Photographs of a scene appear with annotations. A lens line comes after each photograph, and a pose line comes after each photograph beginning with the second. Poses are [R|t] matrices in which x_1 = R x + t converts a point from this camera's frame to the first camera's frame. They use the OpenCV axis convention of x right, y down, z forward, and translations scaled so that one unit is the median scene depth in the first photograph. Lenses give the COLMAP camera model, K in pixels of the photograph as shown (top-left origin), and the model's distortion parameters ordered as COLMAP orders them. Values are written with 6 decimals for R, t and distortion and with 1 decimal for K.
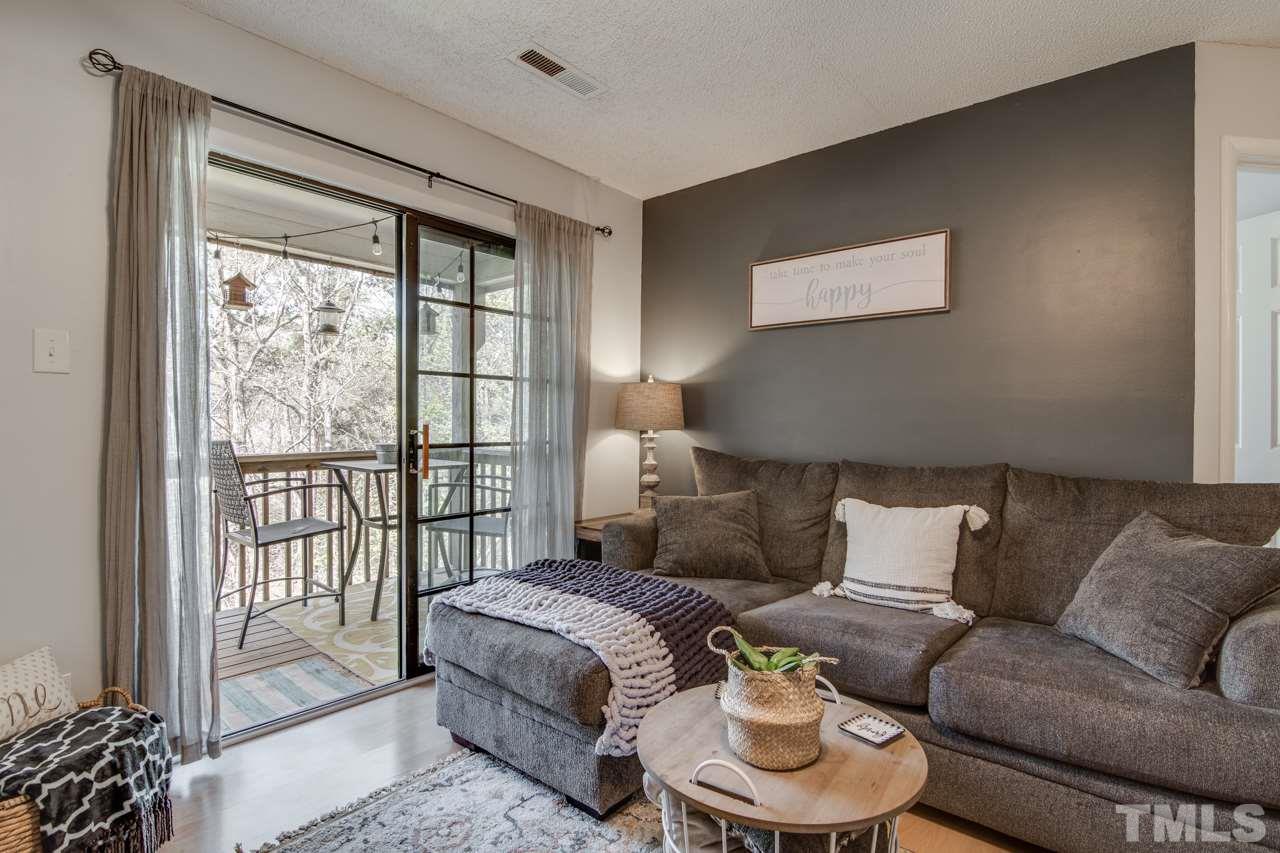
lens RADIAL K [[621.5, 0, 648.4], [0, 621.5, 429.8], [0, 0, 1]] dist [-0.011198, -0.005645]
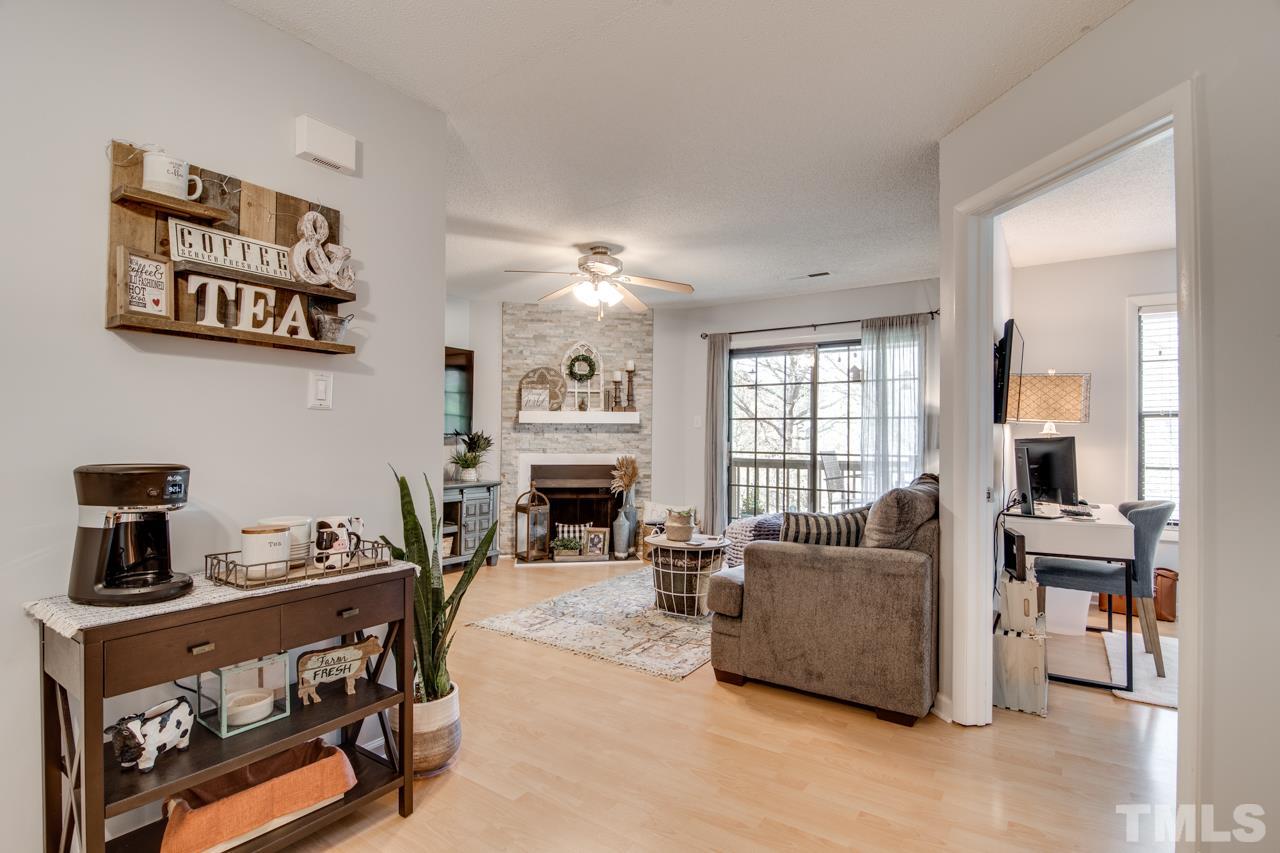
lens RADIAL K [[621.5, 0, 642.8], [0, 621.5, 431.0], [0, 0, 1]] dist [-0.011198, -0.005645]
pose [[0.087118, -0.019223, -0.996013, 1.830021], [-0.019452, 0.999590, -0.020993, 0.004042], [0.996008, 0.021203, 0.086708, 0.260179]]
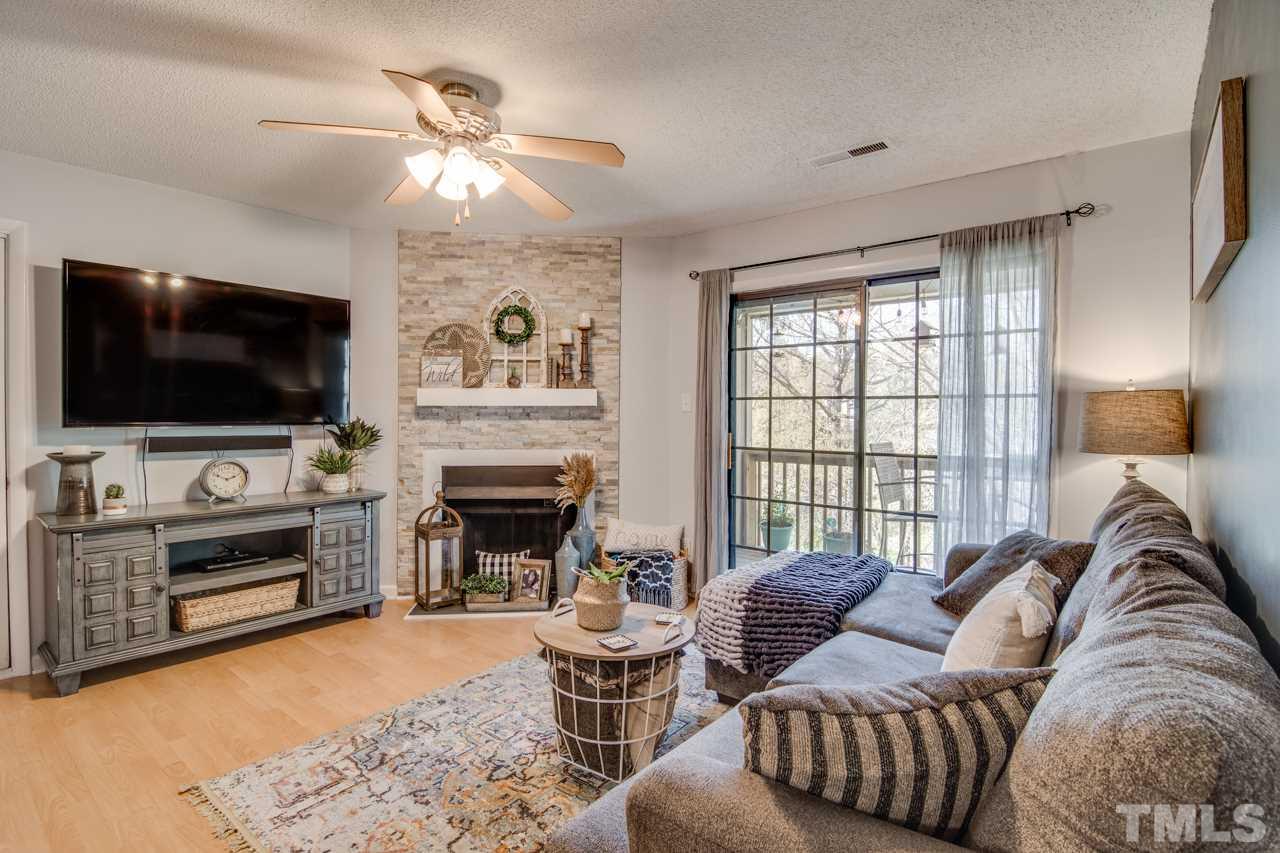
lens RADIAL K [[621.5, 0, 645.9], [0, 621.5, 423.9], [0, 0, 1]] dist [-0.011198, -0.005645]
pose [[0.015765, 0.005835, -0.999859, 1.043566], [-0.017735, 0.999827, 0.005556, -0.040638], [0.999718, 0.017644, 0.015866, 0.566404]]
